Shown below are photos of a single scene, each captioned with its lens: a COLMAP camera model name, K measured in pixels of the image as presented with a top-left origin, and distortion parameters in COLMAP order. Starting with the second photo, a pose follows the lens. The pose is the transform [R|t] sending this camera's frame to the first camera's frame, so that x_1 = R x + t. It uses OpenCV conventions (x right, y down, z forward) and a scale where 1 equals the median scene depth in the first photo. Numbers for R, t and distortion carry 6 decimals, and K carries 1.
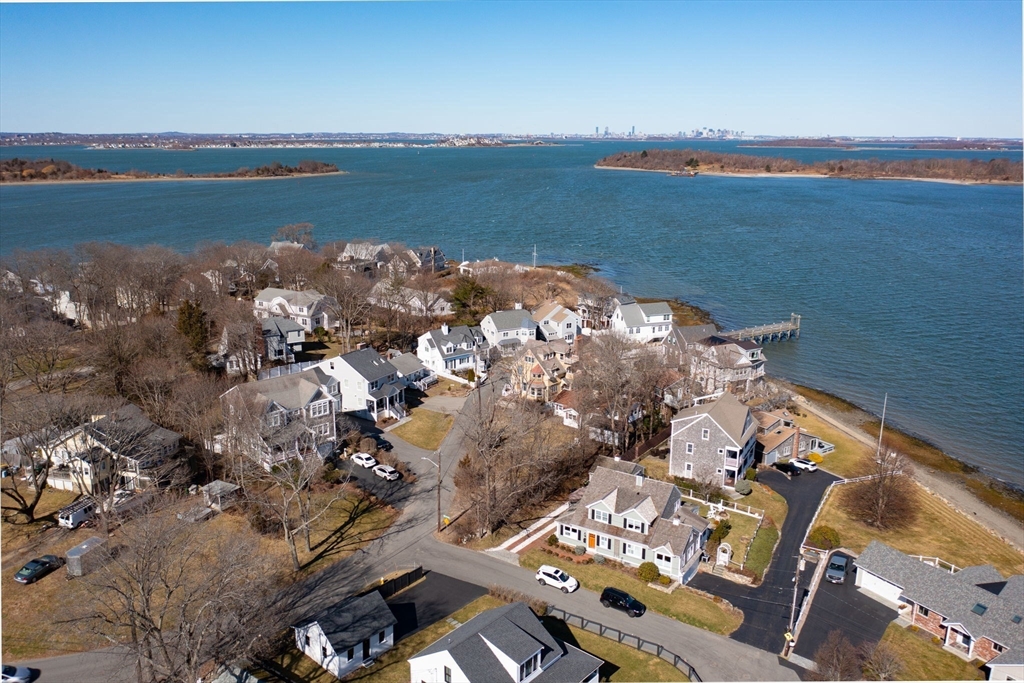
lens RADIAL K [[792.3, 0, 512.0], [0, 792.3, 341.5], [0, 0, 1]] dist [-0.033144, 0.000332]
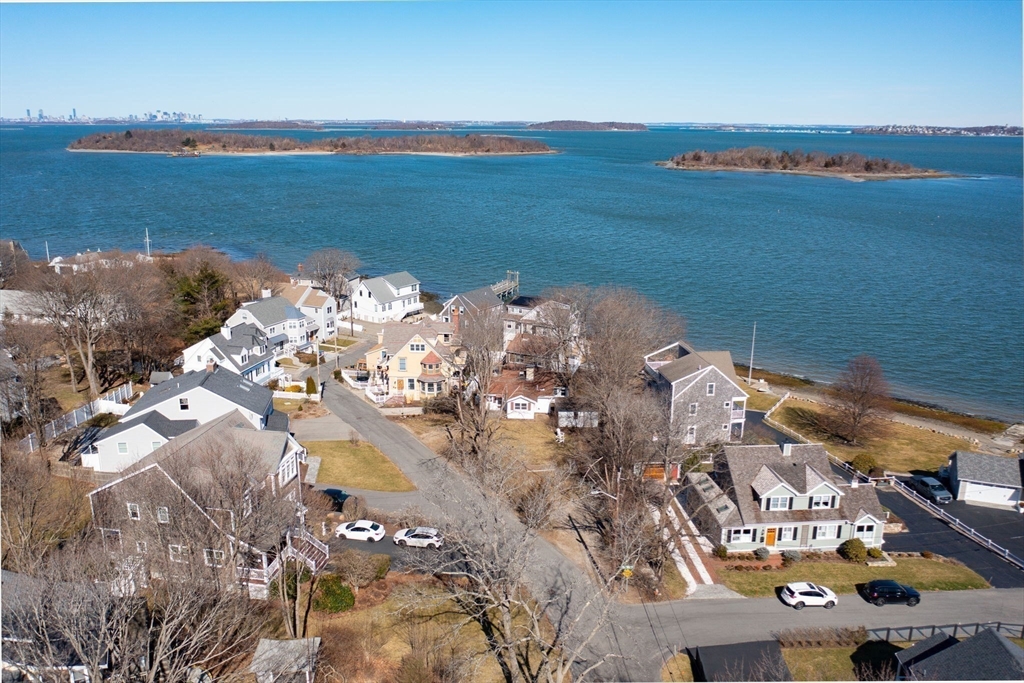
lens RADIAL K [[792.3, 0, 512.0], [0, 792.3, 341.5], [0, 0, 1]] dist [-0.033144, 0.000332]
pose [[0.799077, -0.153626, 0.581270, -0.444110], [0.142510, 0.987649, 0.065120, -0.025058], [-0.584095, 0.030801, 0.811101, 0.417520]]
